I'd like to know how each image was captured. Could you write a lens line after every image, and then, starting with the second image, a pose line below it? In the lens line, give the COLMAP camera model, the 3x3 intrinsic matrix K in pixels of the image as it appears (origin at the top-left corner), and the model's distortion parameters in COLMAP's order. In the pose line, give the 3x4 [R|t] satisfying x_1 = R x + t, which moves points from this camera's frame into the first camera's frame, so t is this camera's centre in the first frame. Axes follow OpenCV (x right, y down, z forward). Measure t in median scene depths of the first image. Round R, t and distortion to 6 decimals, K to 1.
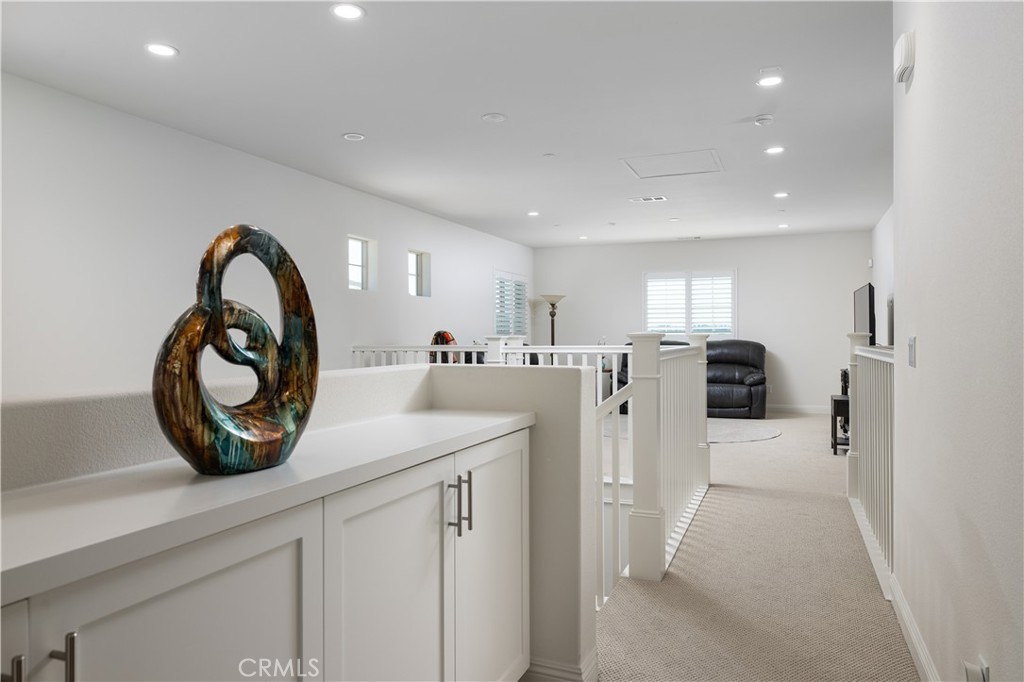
lens RADIAL K [[711.9, 0, 513.8], [0, 711.9, 338.9], [0, 0, 1]] dist [0.030126, -0.000327]
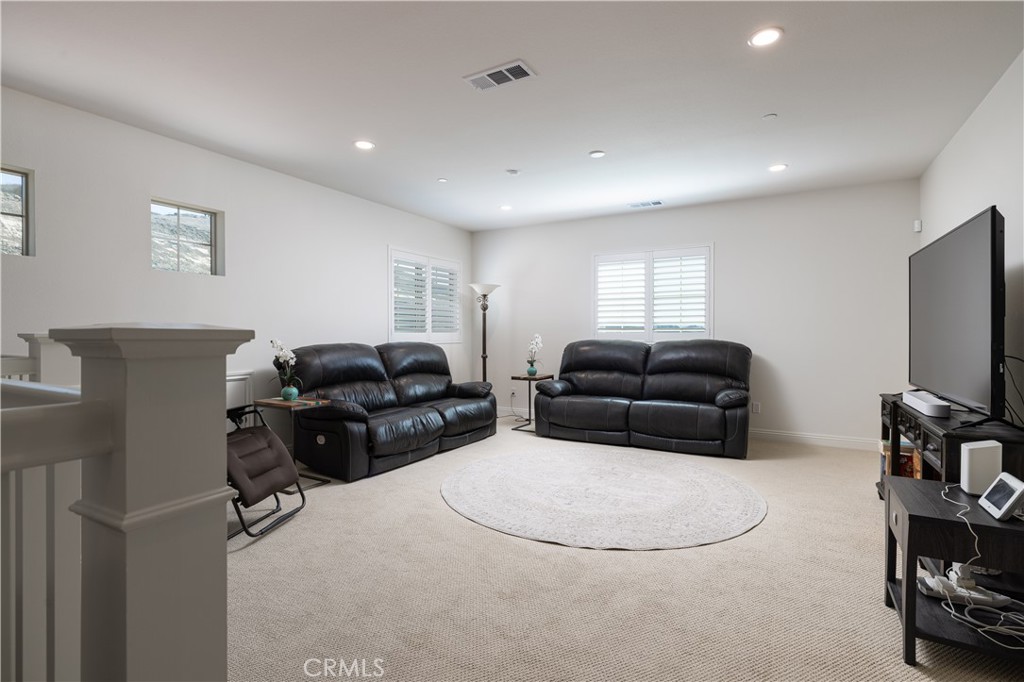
lens RADIAL K [[490.1, 0, 507.8], [0, 490.1, 339.3], [0, 0, 1]] dist [0.000958, 0.000430]
pose [[0.988027, 0.005071, -0.154199, 0.186254], [-0.003673, 0.999950, 0.009354, -0.002698], [0.154239, -0.008675, 0.987996, 0.475992]]
